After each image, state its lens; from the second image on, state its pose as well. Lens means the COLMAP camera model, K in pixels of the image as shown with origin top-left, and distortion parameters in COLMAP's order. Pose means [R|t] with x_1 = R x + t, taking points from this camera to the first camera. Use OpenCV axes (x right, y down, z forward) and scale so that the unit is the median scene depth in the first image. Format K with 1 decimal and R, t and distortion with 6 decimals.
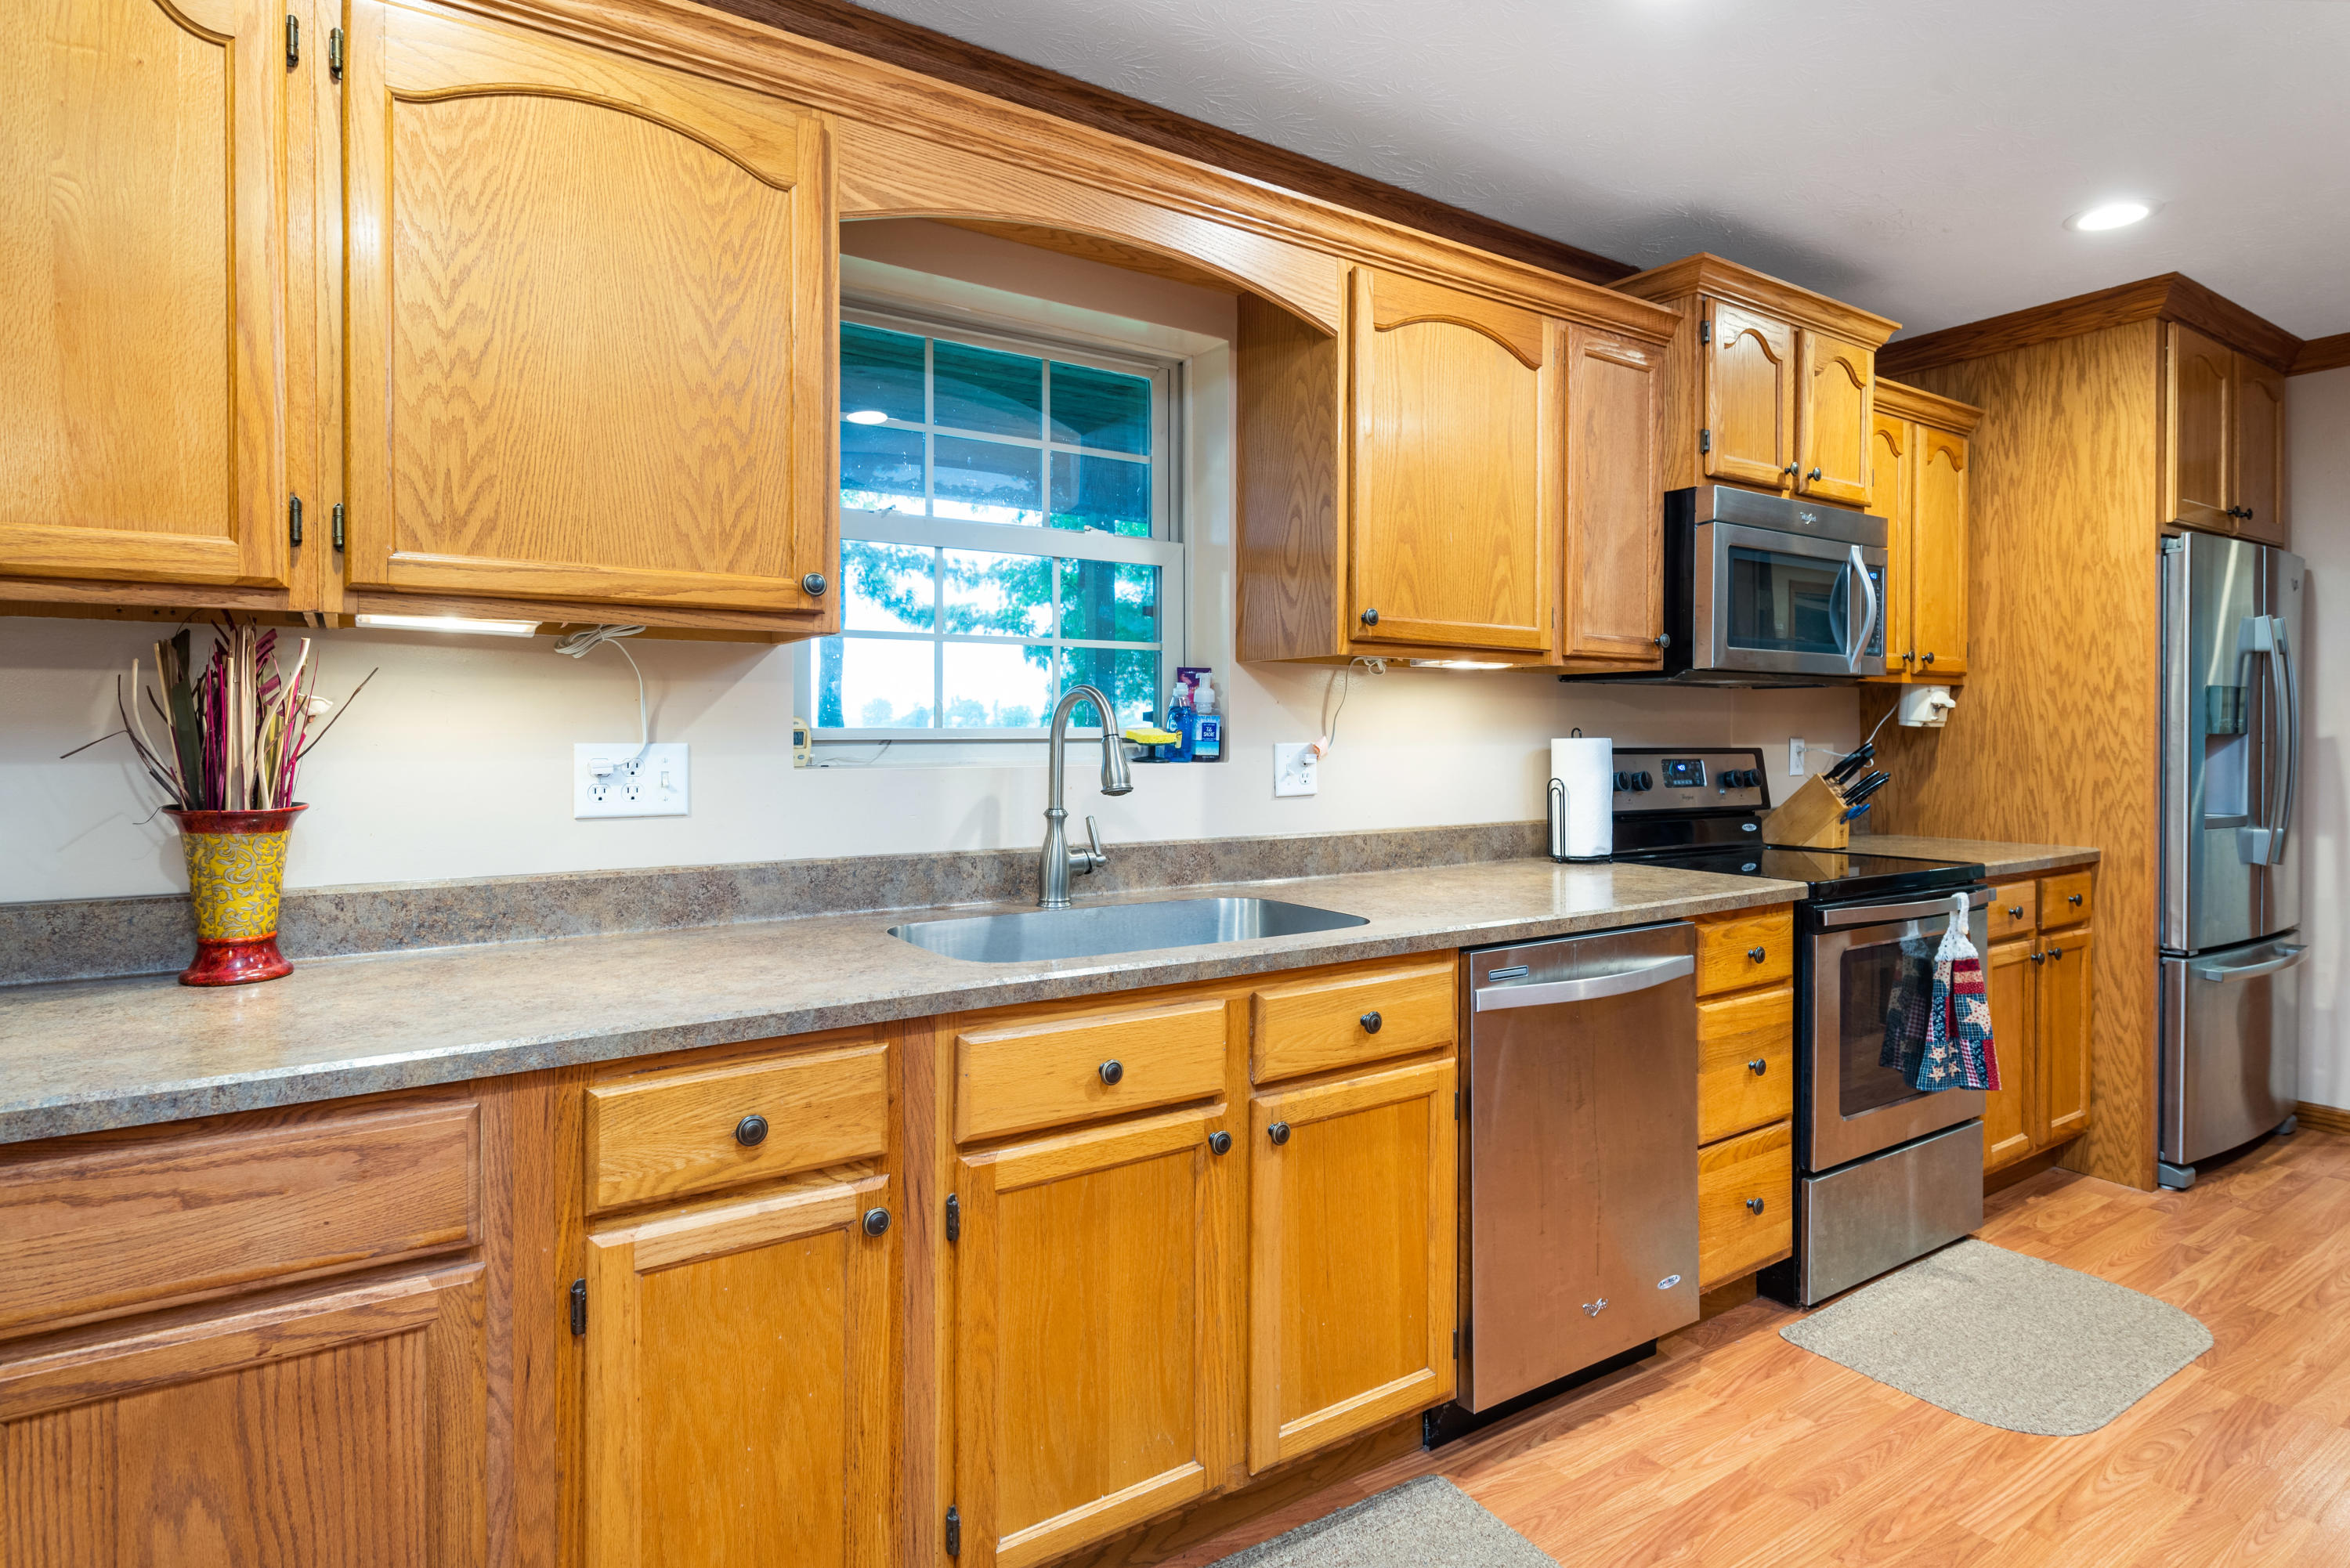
lens RADIAL K [[1212.6, 0, 1093.0], [0, 1212.6, 756.6], [0, 0, 1]] dist [-0.001189, -0.000332]
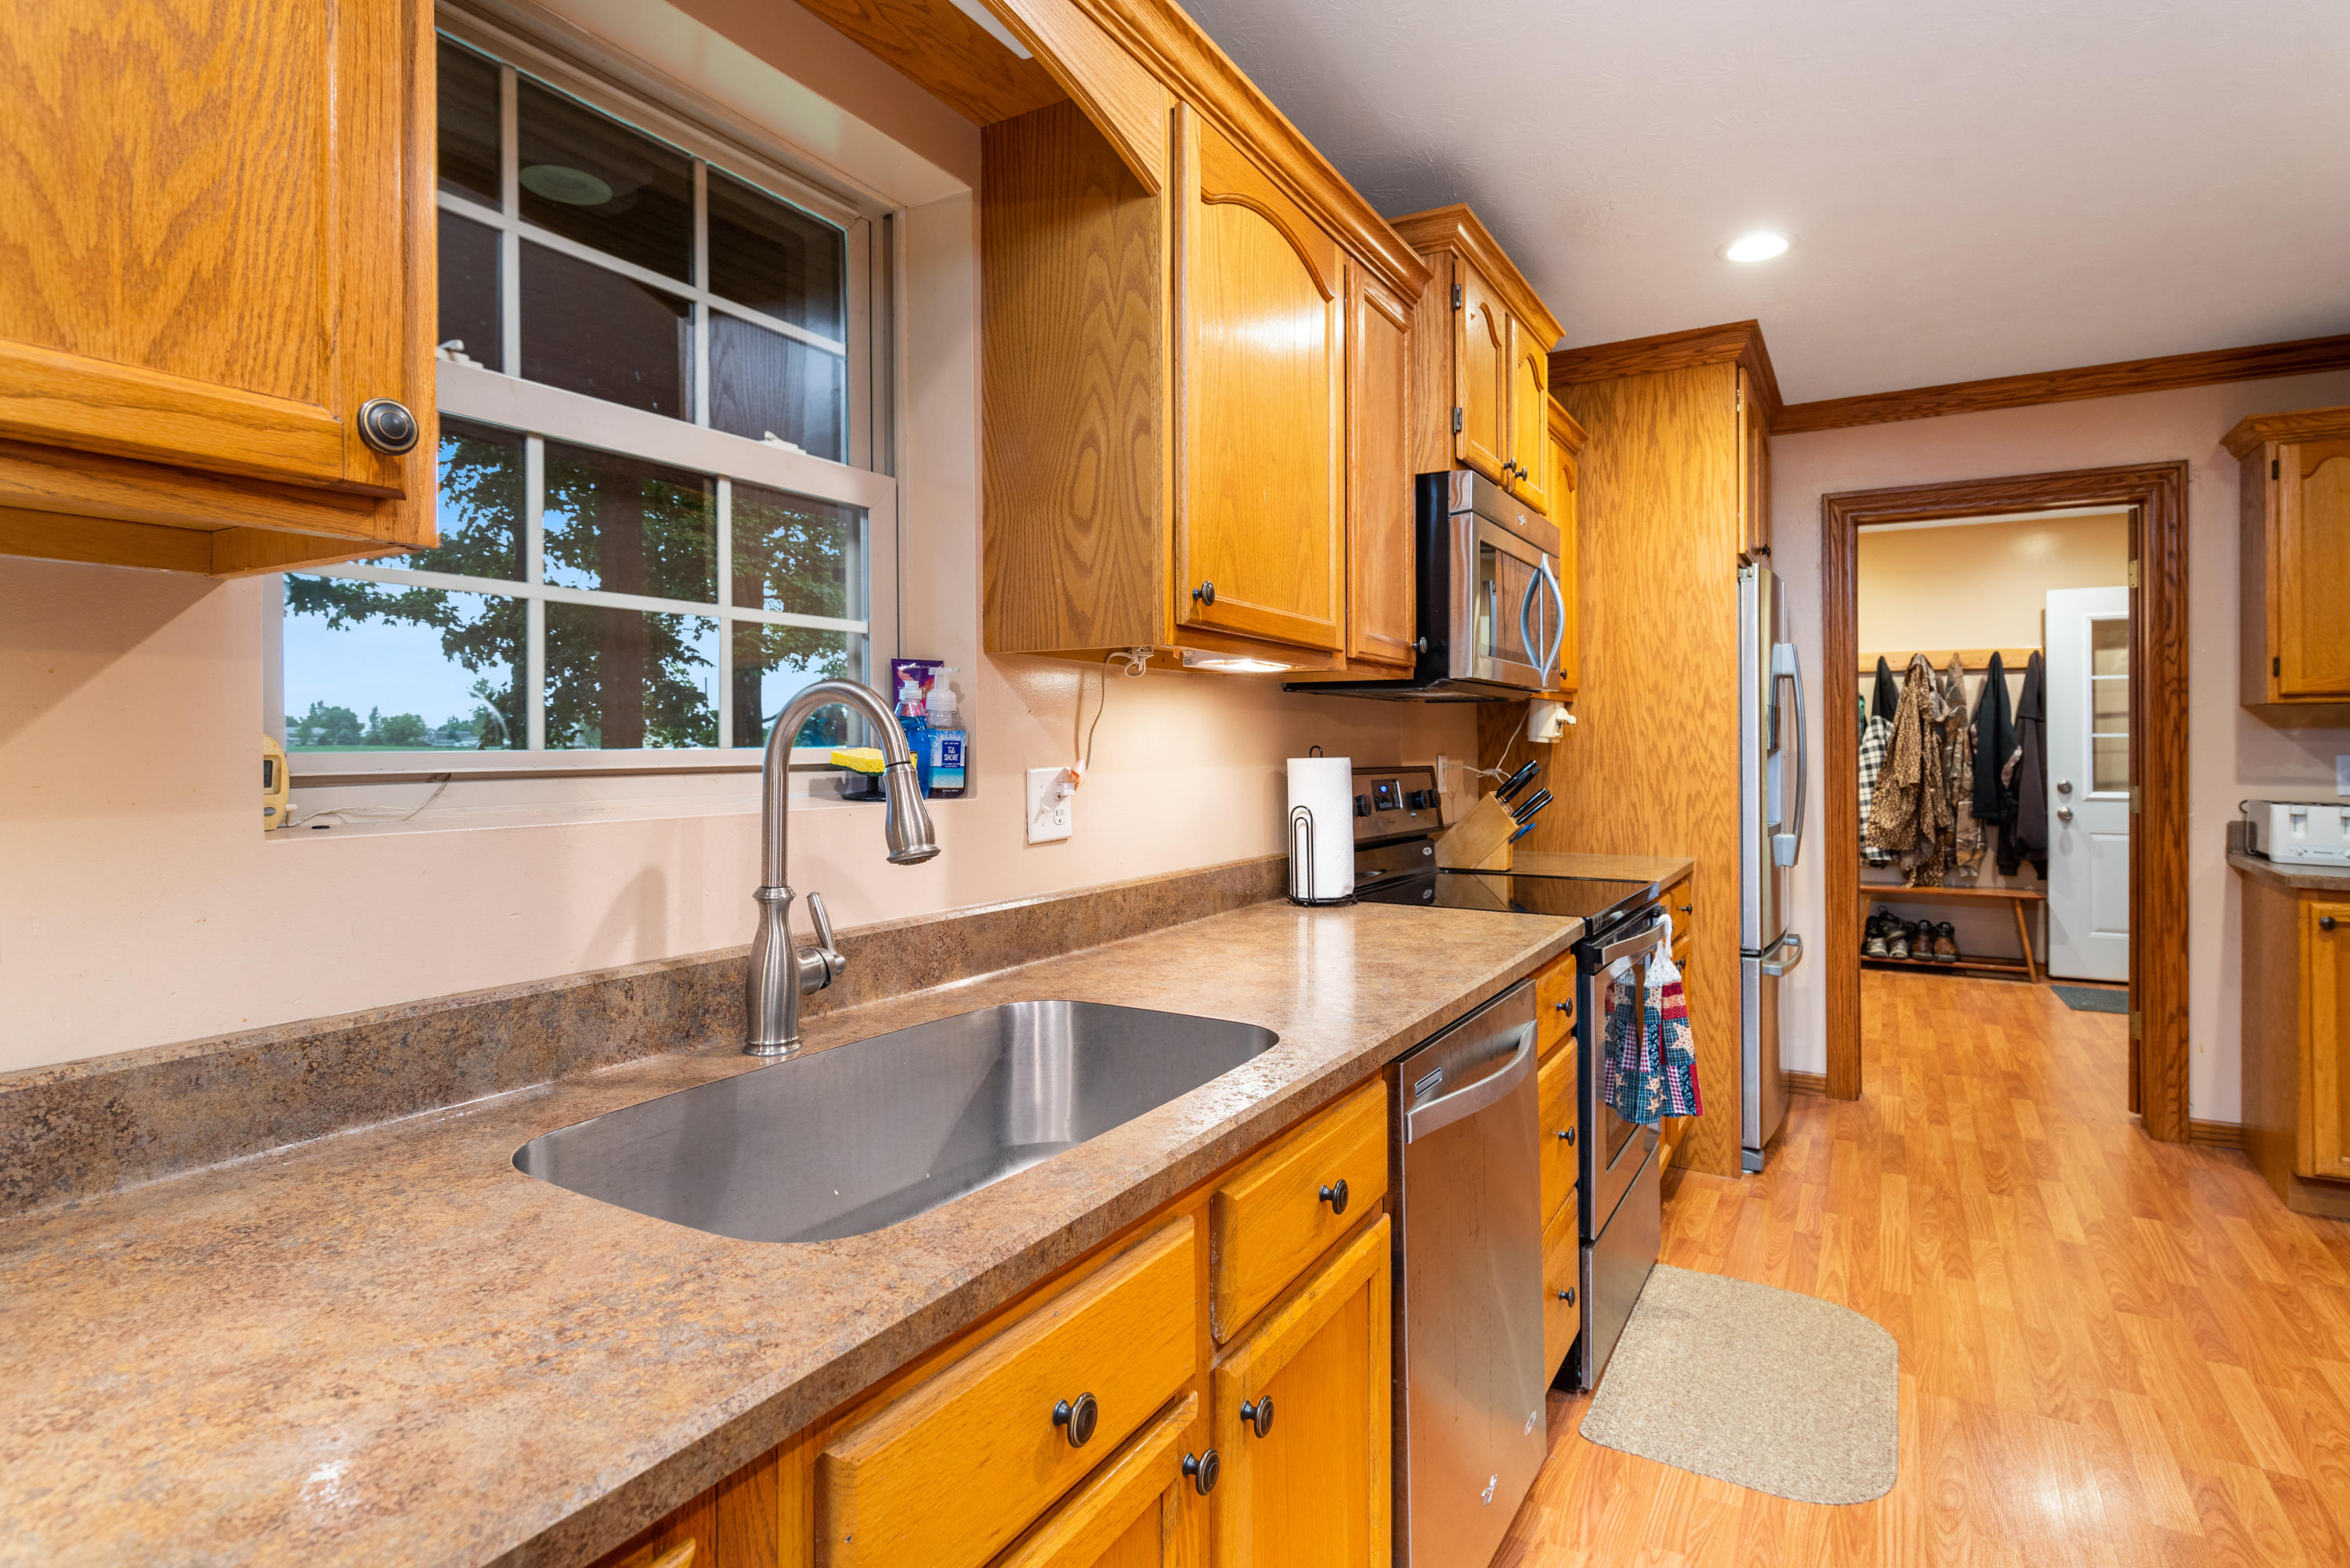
lens RADIAL K [[1266.6, 0, 1140.3], [0, 1266.6, 758.3], [0, 0, 1]] dist [-0.003192, -0.003677]
pose [[0.895819, -0.006456, 0.444373, -0.111531], [0.011022, 0.999910, -0.007692, -0.009935], [-0.444283, 0.011788, 0.895809, 0.279866]]
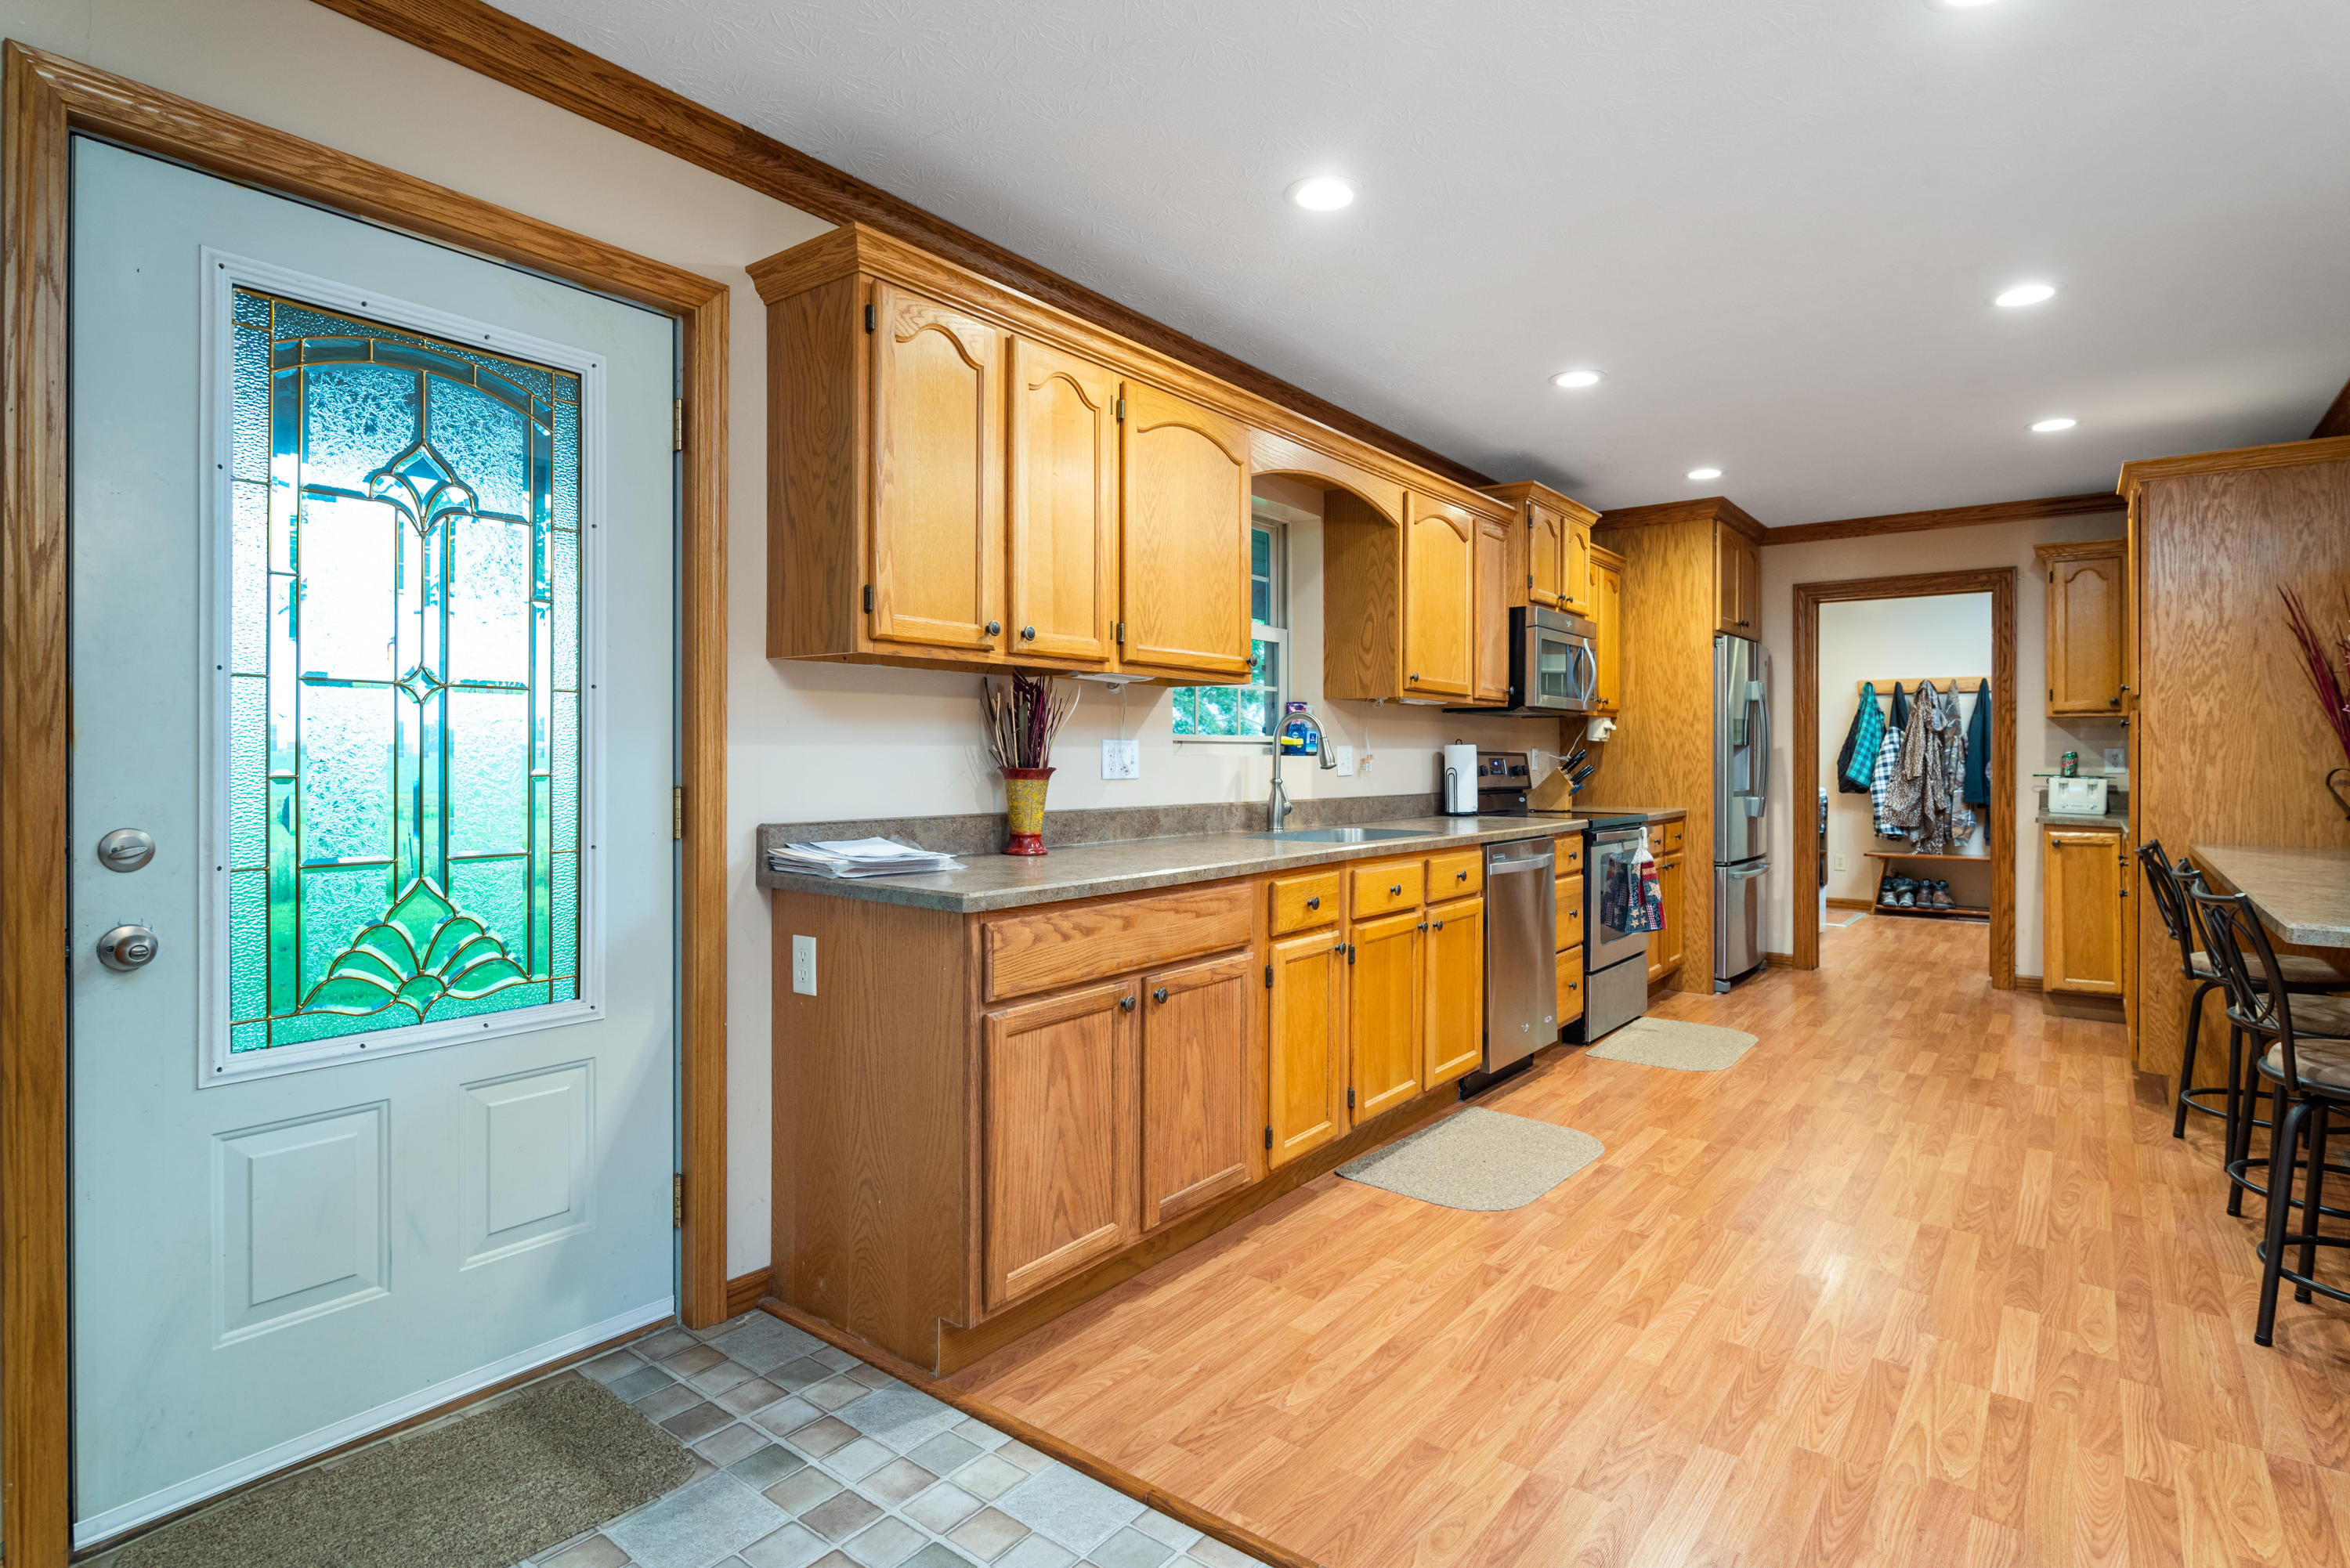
lens RADIAL K [[1156.8, 0, 1150.7], [0, 1156.8, 778.8], [0, 0, 1]] dist [0.003124, 0.000363]
pose [[0.944791, -0.005961, 0.327618, -0.603147], [0.006153, 0.999981, 0.000451, 0.032091], [-0.327615, 0.001590, 0.944810, -0.454372]]
